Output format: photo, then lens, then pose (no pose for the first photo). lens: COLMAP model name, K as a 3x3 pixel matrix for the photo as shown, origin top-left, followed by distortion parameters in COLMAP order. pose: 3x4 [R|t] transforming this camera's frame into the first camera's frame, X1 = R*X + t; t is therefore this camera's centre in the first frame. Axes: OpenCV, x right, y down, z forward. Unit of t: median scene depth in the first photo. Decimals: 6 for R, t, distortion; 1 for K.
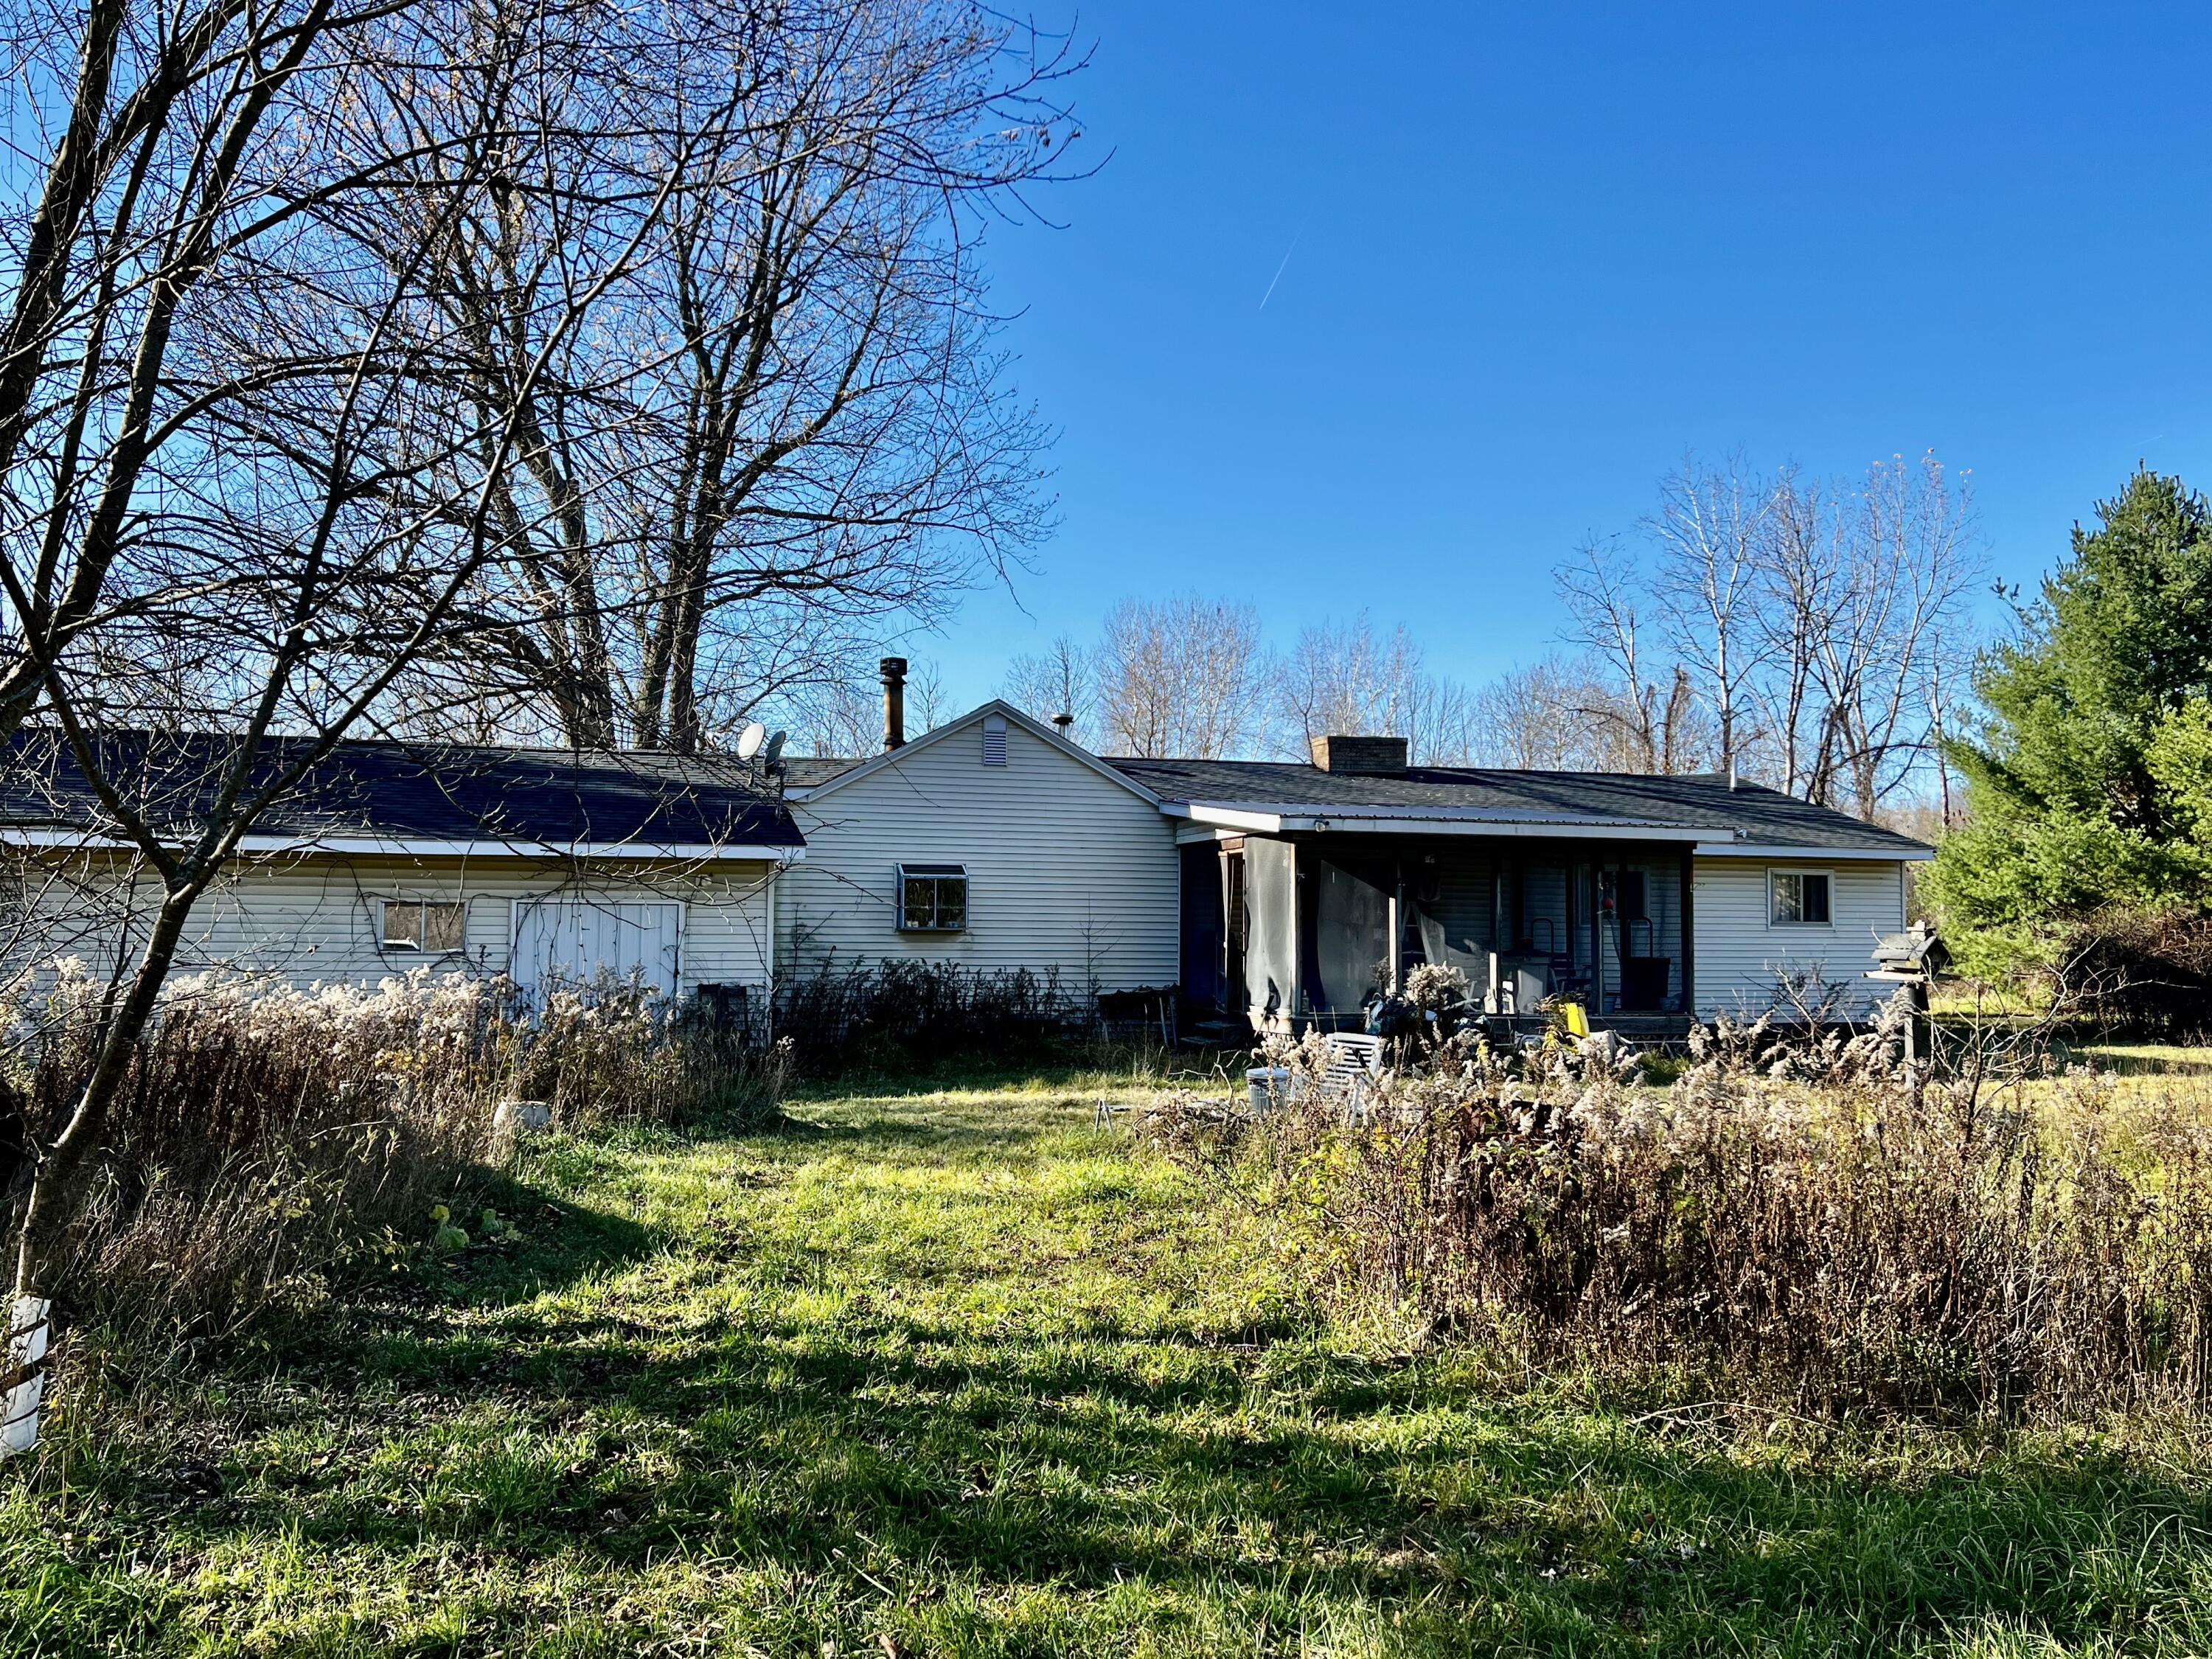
lens RADIAL K [[1899.4, 0, 1114.2], [0, 1899.4, 834.8], [0, 0, 1]] dist [0.138536, -0.002405]
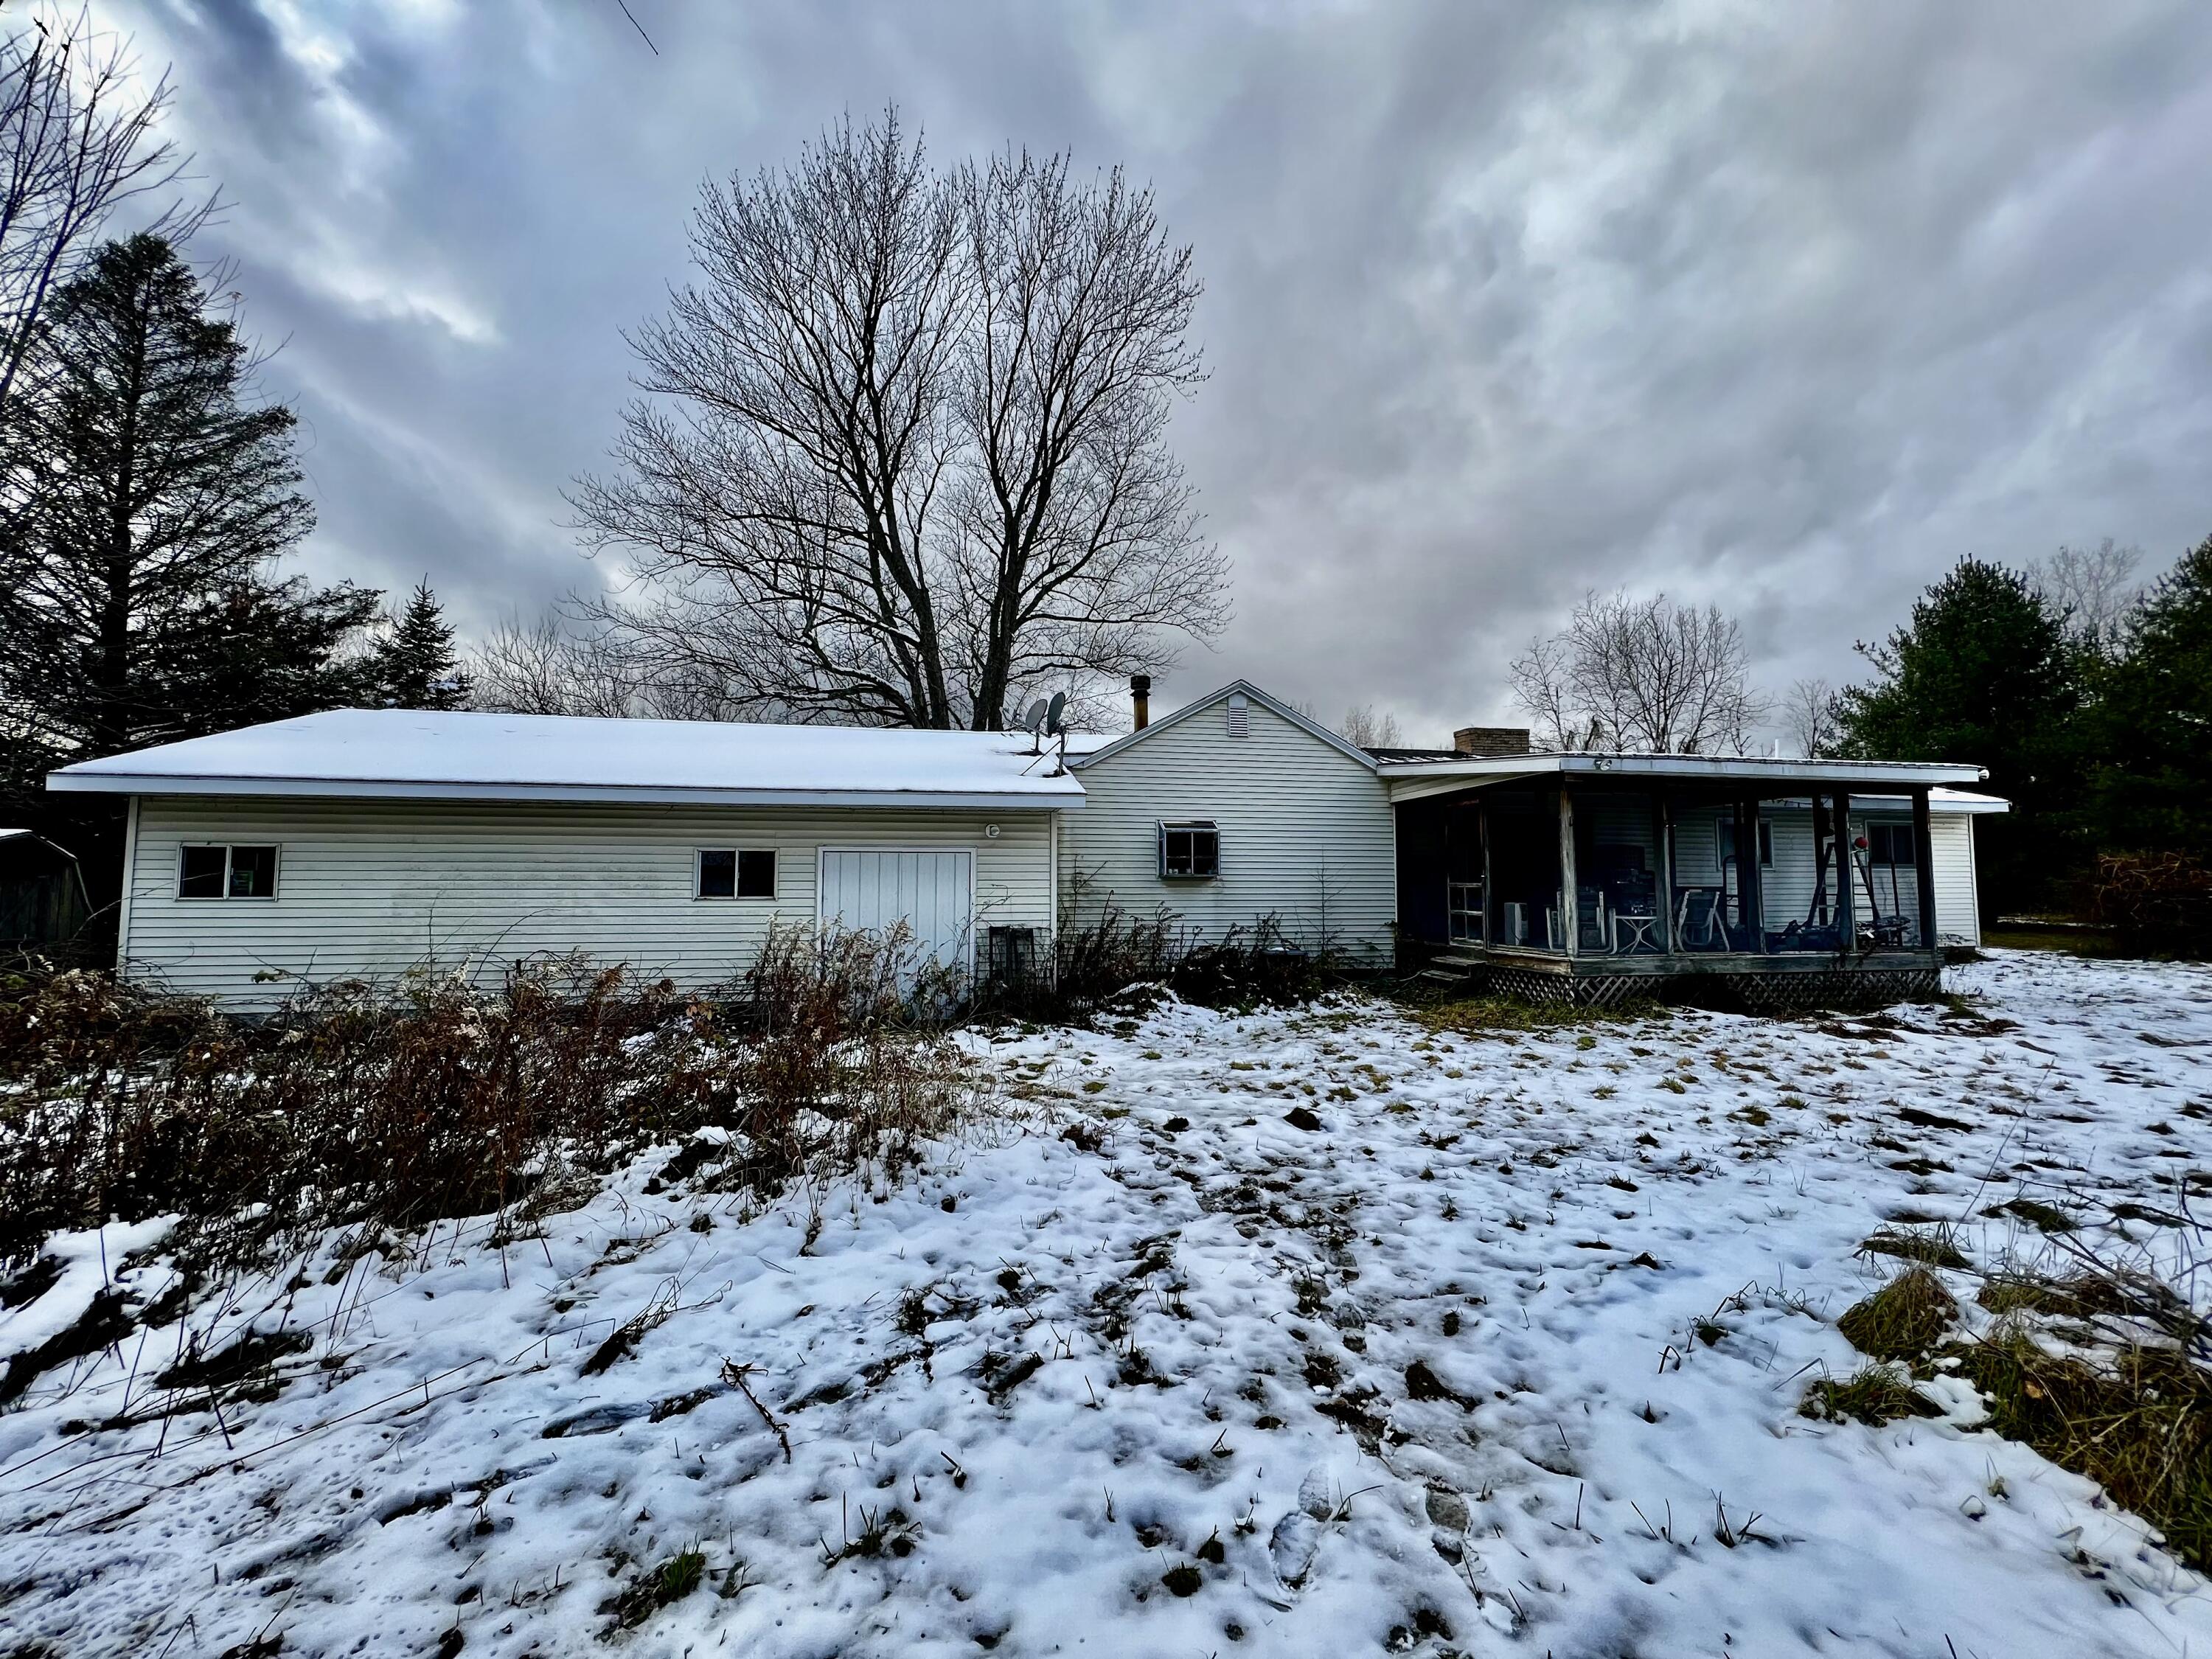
lens RADIAL K [[885.9, 0, 1107.1], [0, 885.9, 823.6], [0, 0, 1]] dist [0.000940, 0.000125]
pose [[0.993240, -0.014749, -0.115134, -0.068192], [0.012983, 0.999786, -0.016077, 0.021181], [0.115347, 0.014473, 0.993220, 0.374132]]
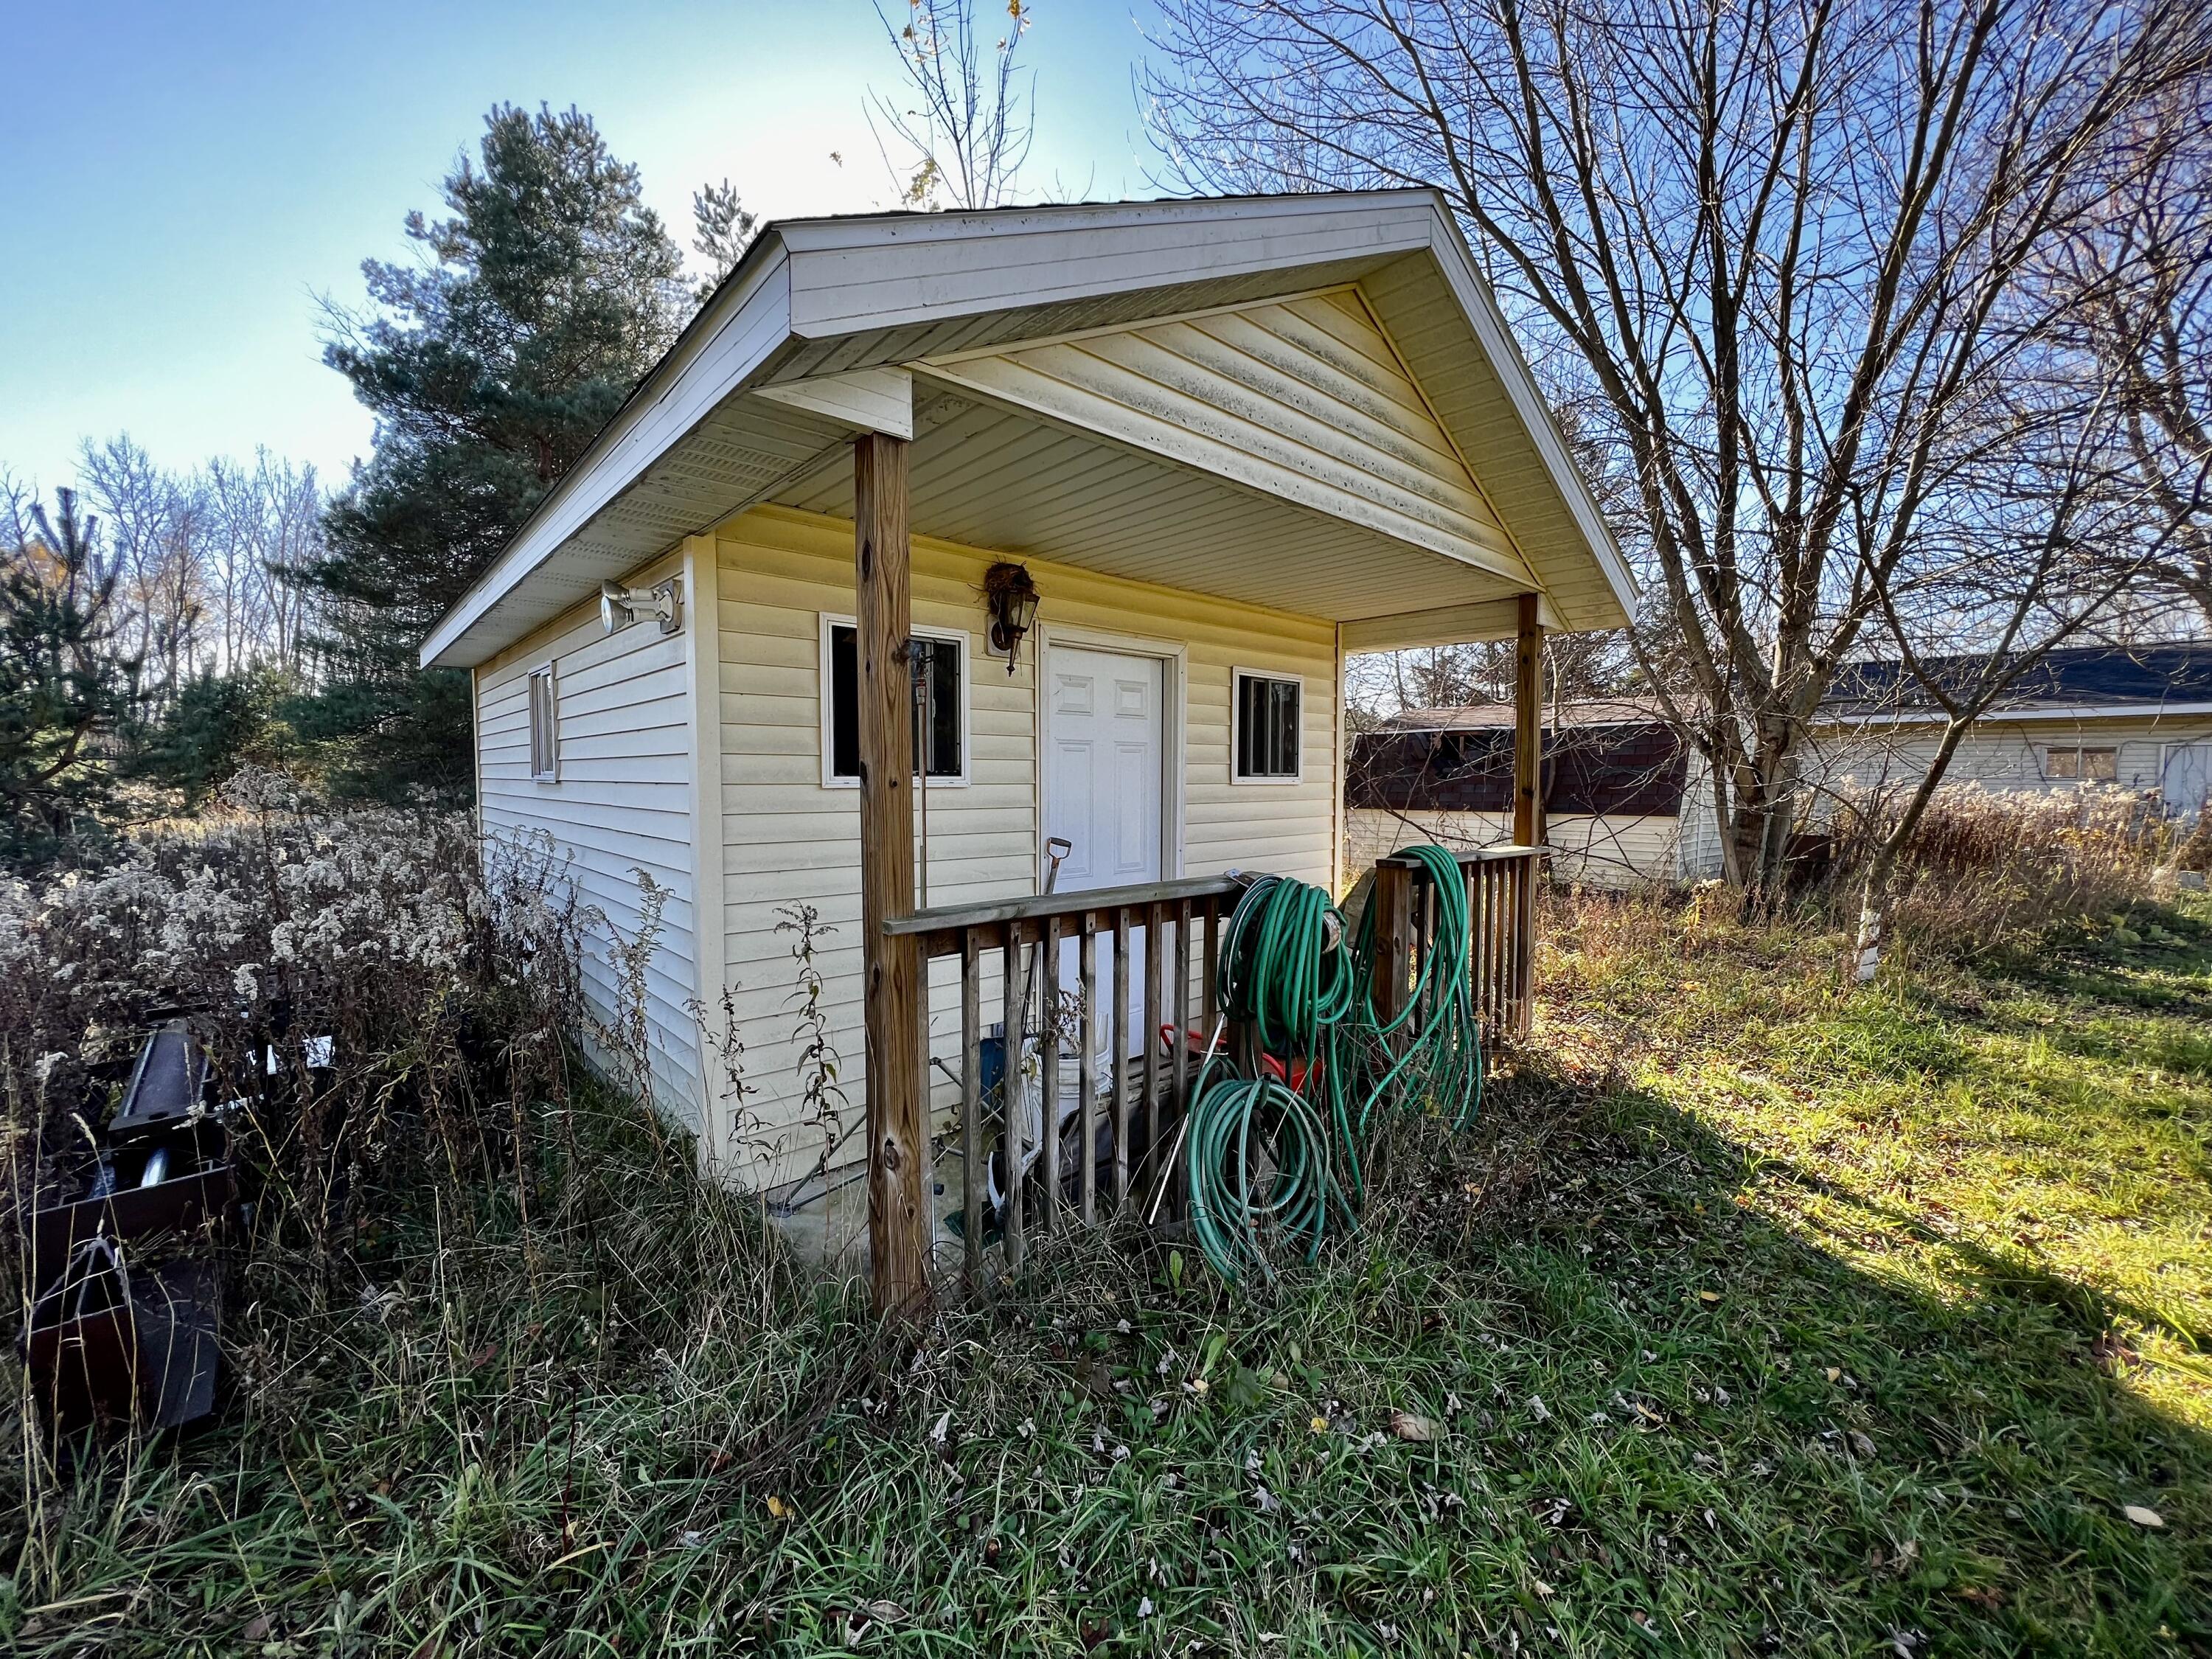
lens RADIAL K [[885.9, 0, 1107.1], [0, 885.9, 823.6], [0, 0, 1]] dist [0.000940, 0.000125]
pose [[0.390633, 0.044138, -0.919488, 0.010789], [0.054852, 0.995959, 0.071111, 0.012291], [0.918911, -0.078214, 0.386634, -0.087067]]
